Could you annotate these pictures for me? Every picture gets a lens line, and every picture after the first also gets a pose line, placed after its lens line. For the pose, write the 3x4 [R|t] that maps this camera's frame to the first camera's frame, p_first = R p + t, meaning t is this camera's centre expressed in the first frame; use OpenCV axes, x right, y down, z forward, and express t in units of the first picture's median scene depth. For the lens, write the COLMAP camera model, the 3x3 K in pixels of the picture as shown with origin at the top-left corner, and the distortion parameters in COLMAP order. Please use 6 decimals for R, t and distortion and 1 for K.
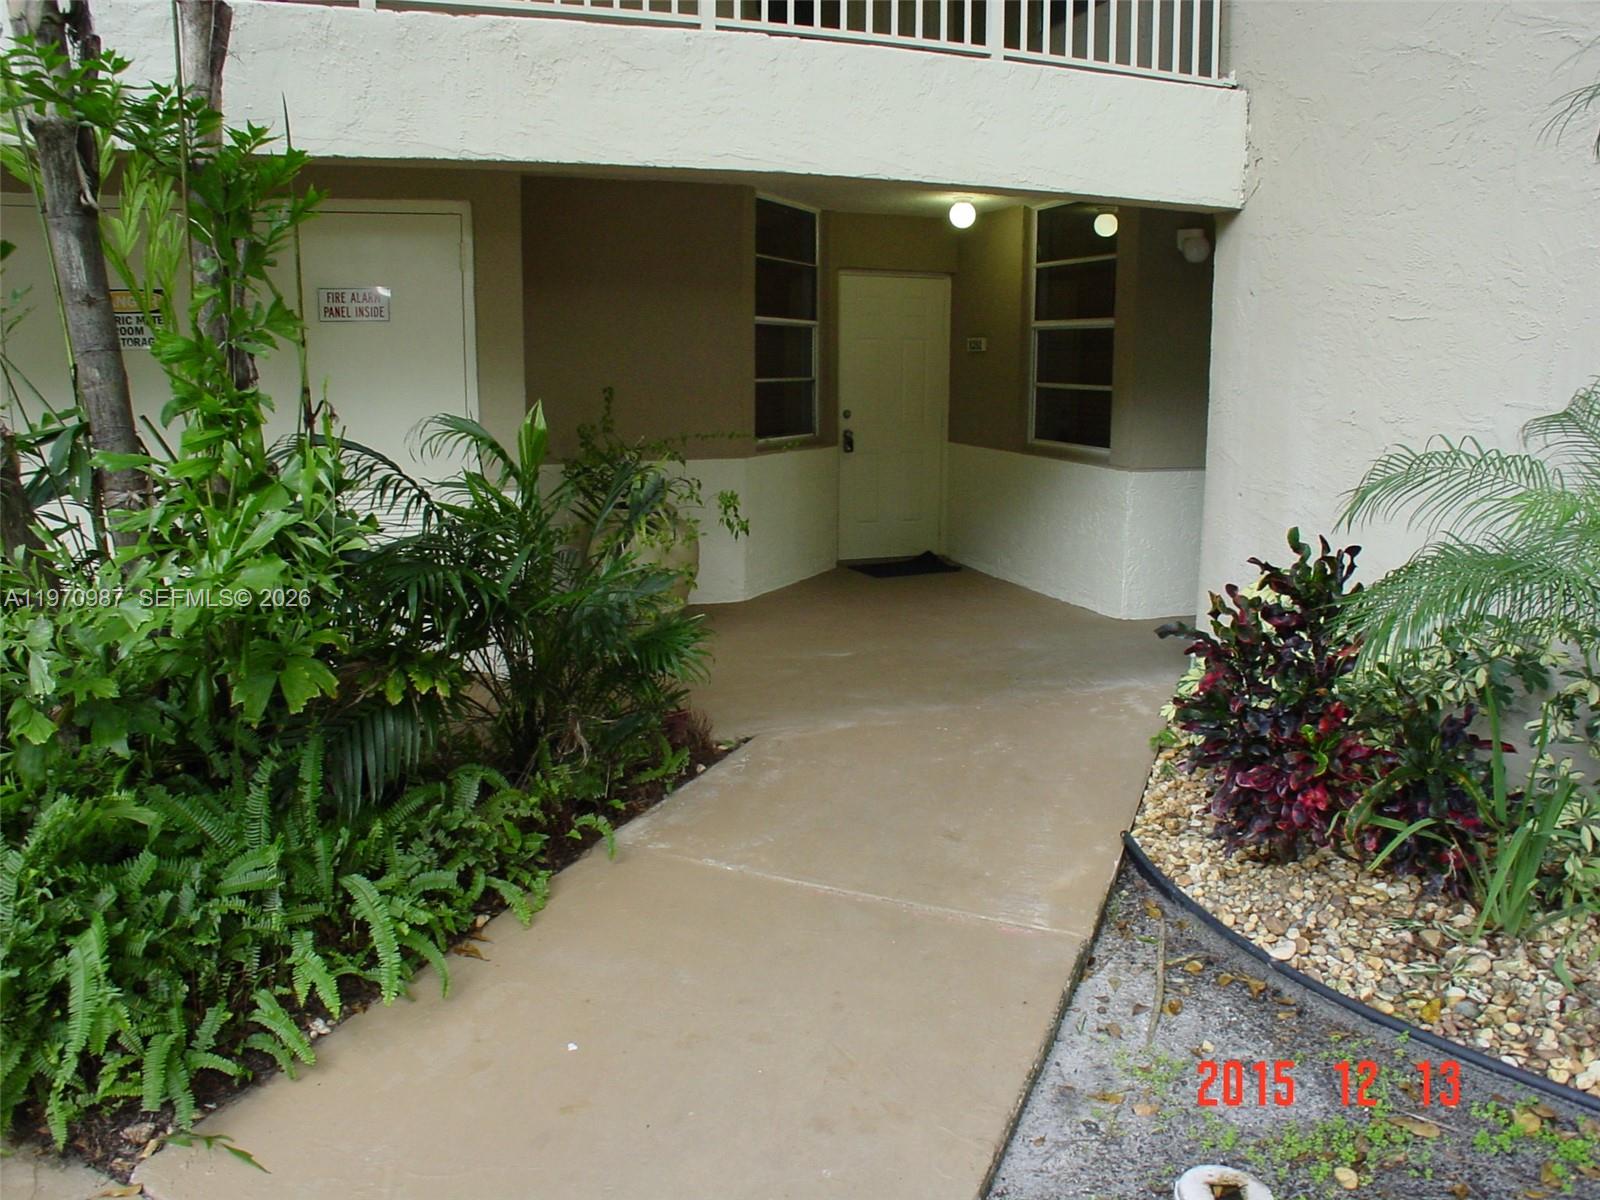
lens RADIAL K [[1161.1, 0, 800.0], [0, 1161.1, 600.0], [0, 0, 1]] dist [-0.187734, 0.092428]
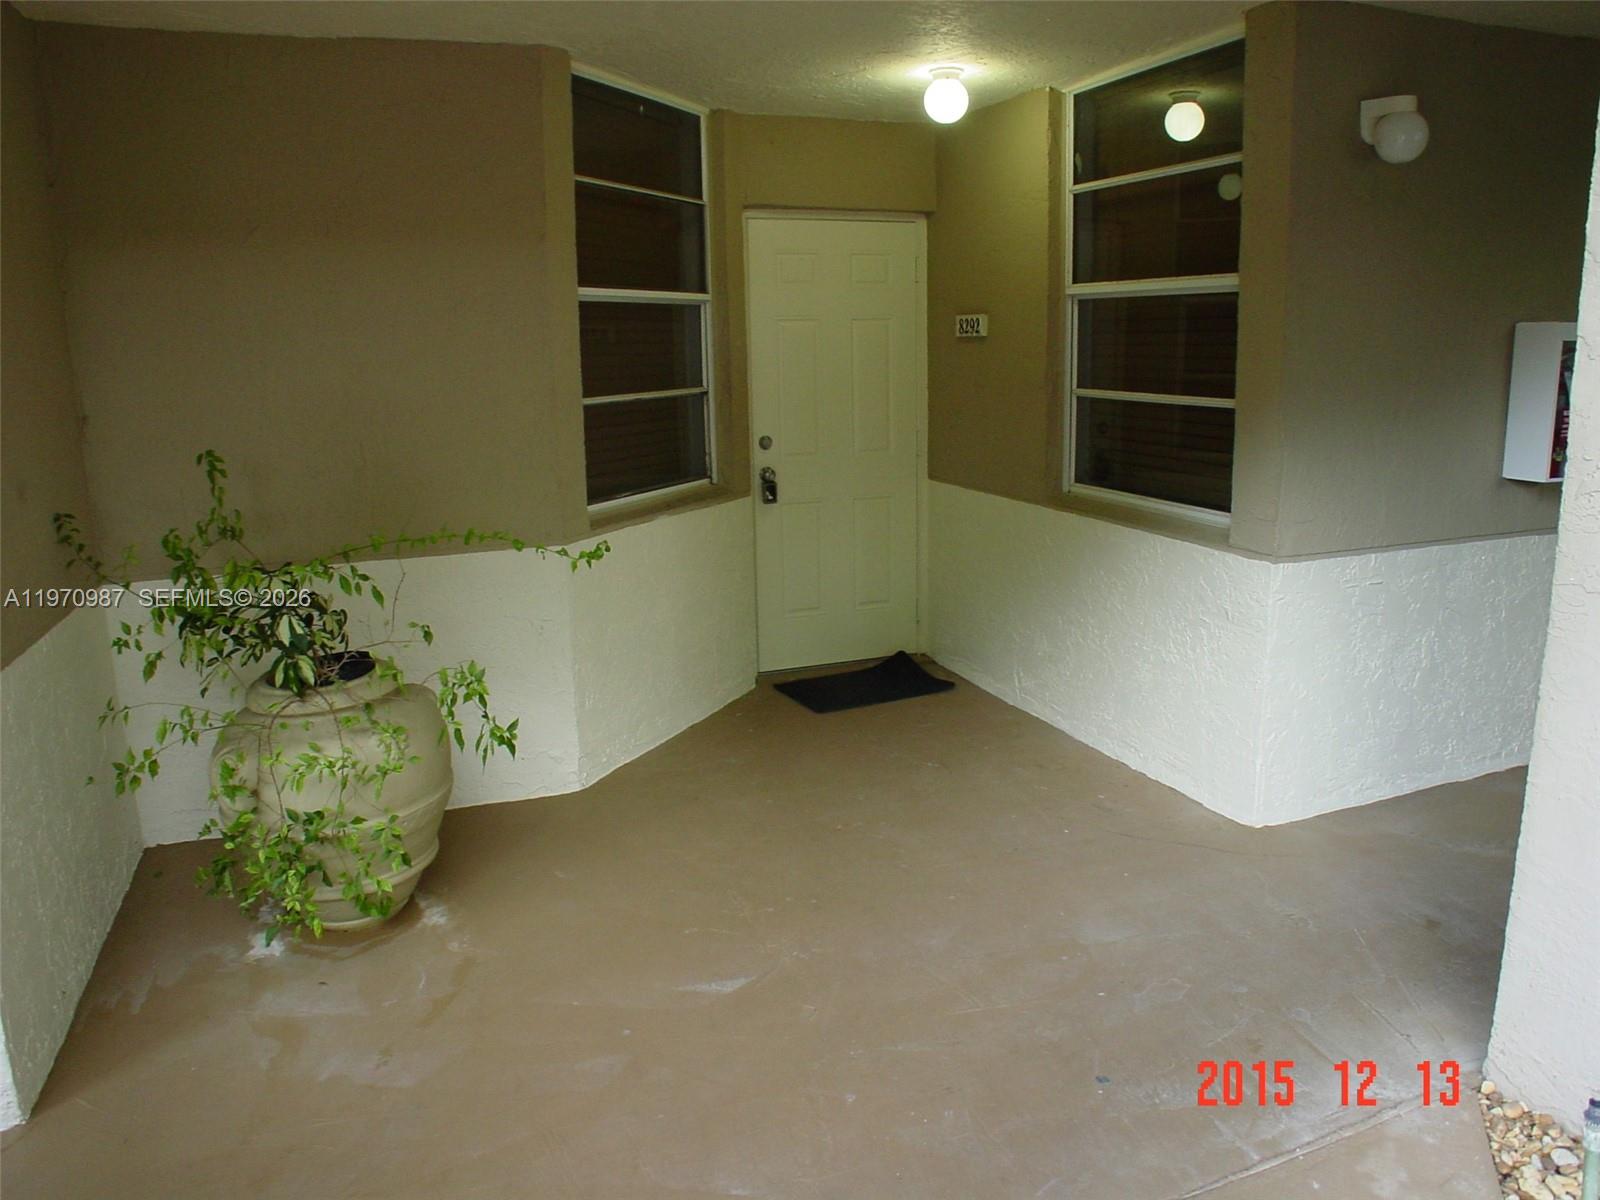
lens RADIAL K [[1161.1, 0, 800.0], [0, 1161.1, 600.0], [0, 0, 1]] dist [-0.187734, 0.092428]
pose [[0.999396, -0.027746, 0.020917, 0.048400], [0.027410, 0.999493, 0.016175, -0.094294], [-0.021355, -0.015592, 0.999650, 0.411690]]
